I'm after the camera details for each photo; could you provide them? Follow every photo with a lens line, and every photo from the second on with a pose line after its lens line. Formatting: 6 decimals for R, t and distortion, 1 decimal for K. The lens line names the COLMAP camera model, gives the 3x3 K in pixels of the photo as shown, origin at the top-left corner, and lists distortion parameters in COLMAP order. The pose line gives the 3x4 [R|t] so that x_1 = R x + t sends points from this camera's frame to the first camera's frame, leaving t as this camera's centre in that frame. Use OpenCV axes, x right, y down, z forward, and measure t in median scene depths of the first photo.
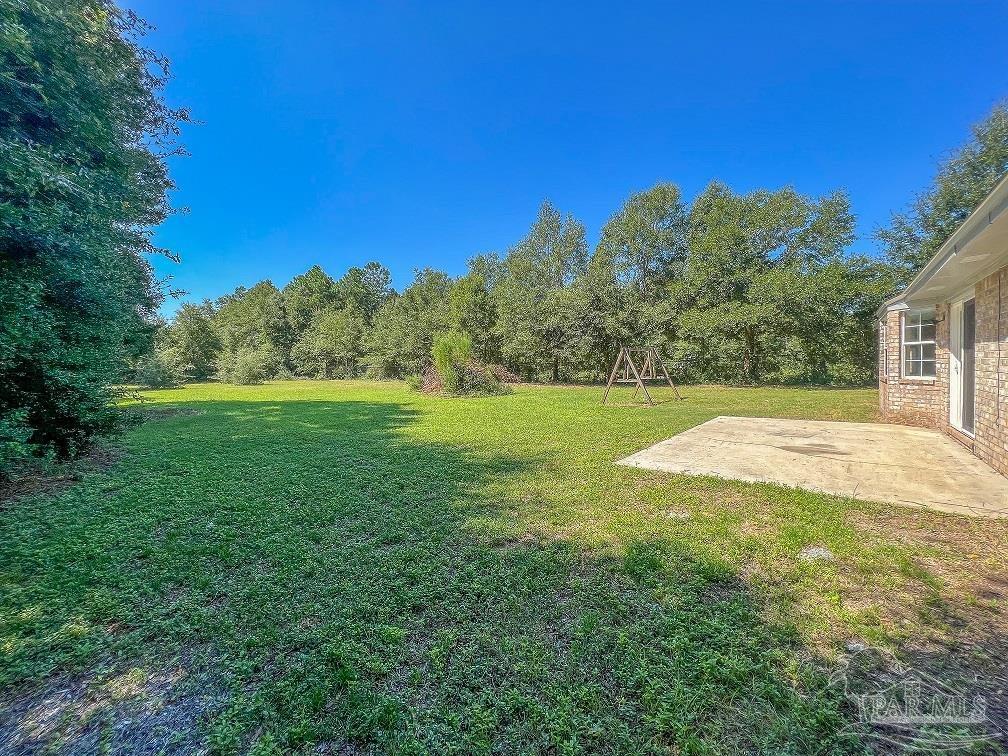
lens RADIAL K [[404.1, 0, 508.0], [0, 404.1, 379.6], [0, 0, 1]] dist [0.005161, -0.004085]
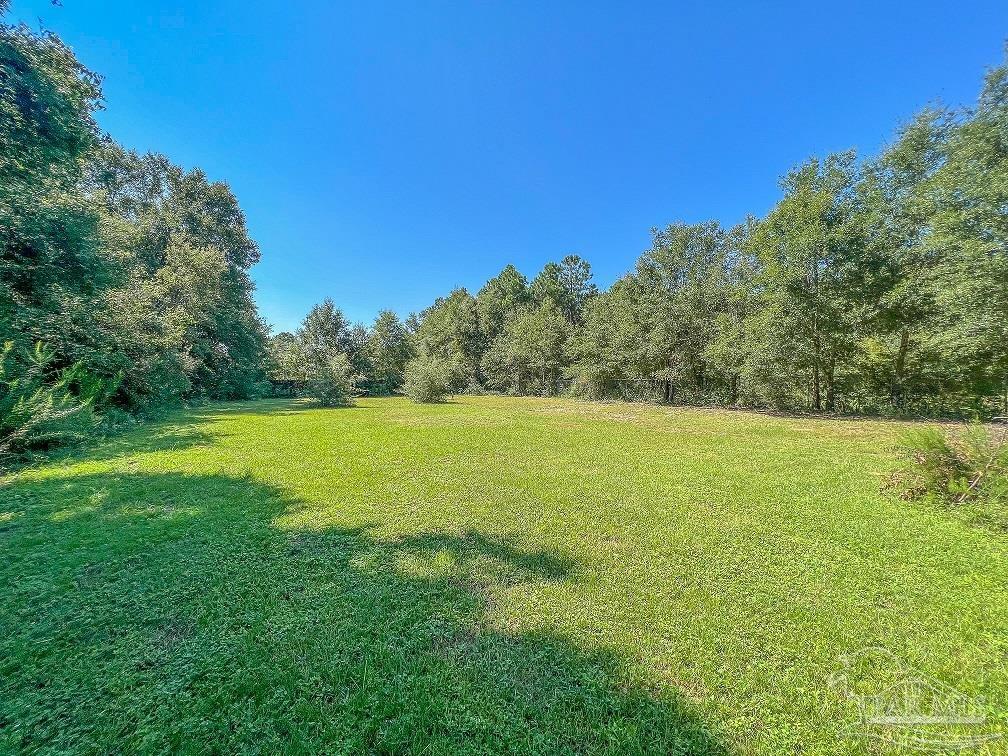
lens RADIAL K [[404.1, 0, 503.7], [0, 404.1, 378.7], [0, 0, 1]] dist [0.005161, -0.004085]
pose [[0.903294, 0.008462, -0.428939, -0.132204], [-0.023771, 0.999257, -0.030346, -0.008125], [0.428364, 0.037608, 0.902824, 0.259865]]
